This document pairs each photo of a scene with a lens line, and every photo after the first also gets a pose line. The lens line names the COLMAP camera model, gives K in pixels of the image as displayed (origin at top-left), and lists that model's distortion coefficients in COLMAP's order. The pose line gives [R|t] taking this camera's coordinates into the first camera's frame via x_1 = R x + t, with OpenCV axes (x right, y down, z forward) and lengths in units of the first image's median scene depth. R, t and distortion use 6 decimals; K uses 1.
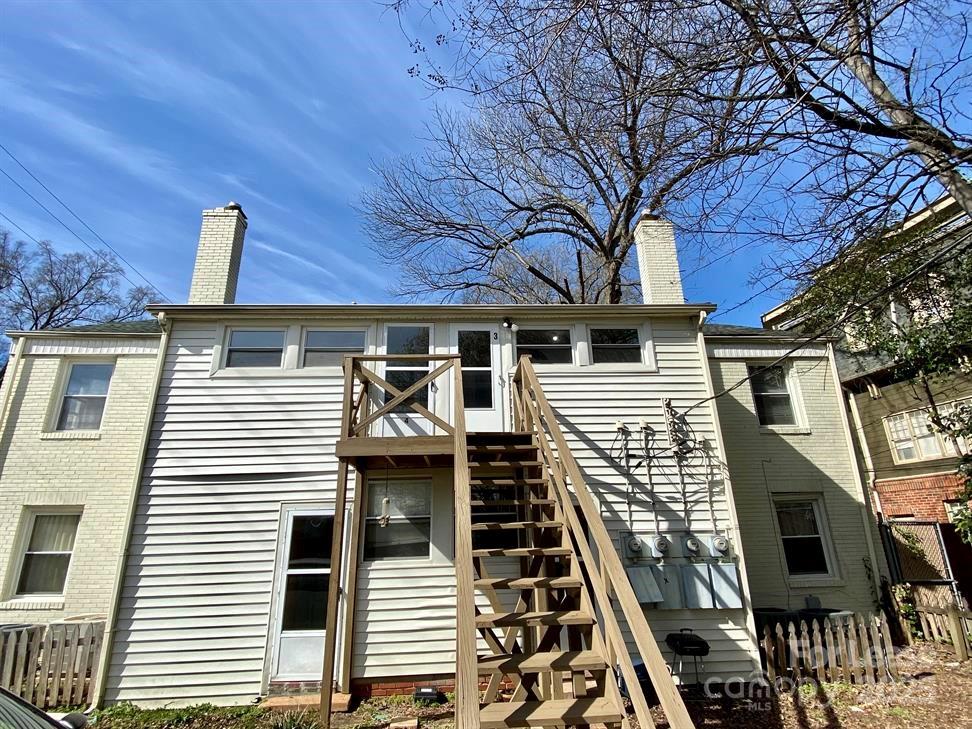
lens RADIAL K [[512.3, 0, 481.1], [0, 512.3, 363.4], [0, 0, 1]] dist [0.075618, -0.066513]
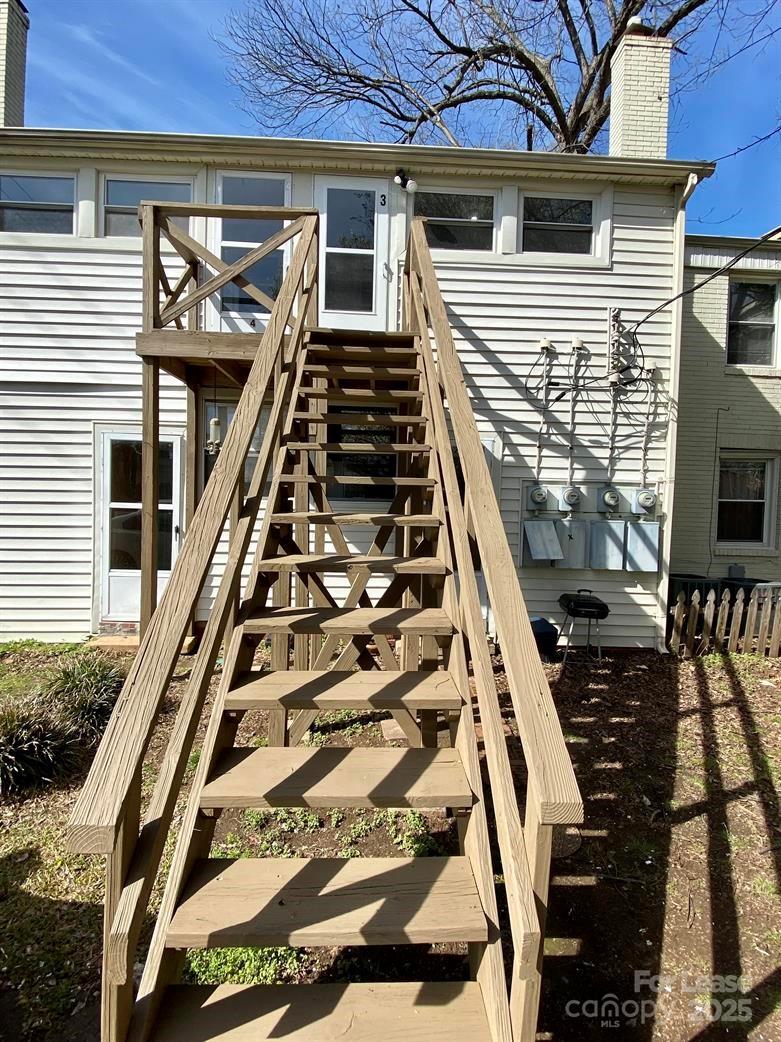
lens RADIAL K [[549.2, 0, 390.5], [0, 549.2, 521.0], [0, 0, 1]] dist [0.075618, -0.066513]
pose [[0.998788, 0.048953, -0.005129, 0.068906], [-0.044017, 0.934972, 0.351981, 0.090427], [0.022026, -0.351329, 0.935993, 0.171799]]
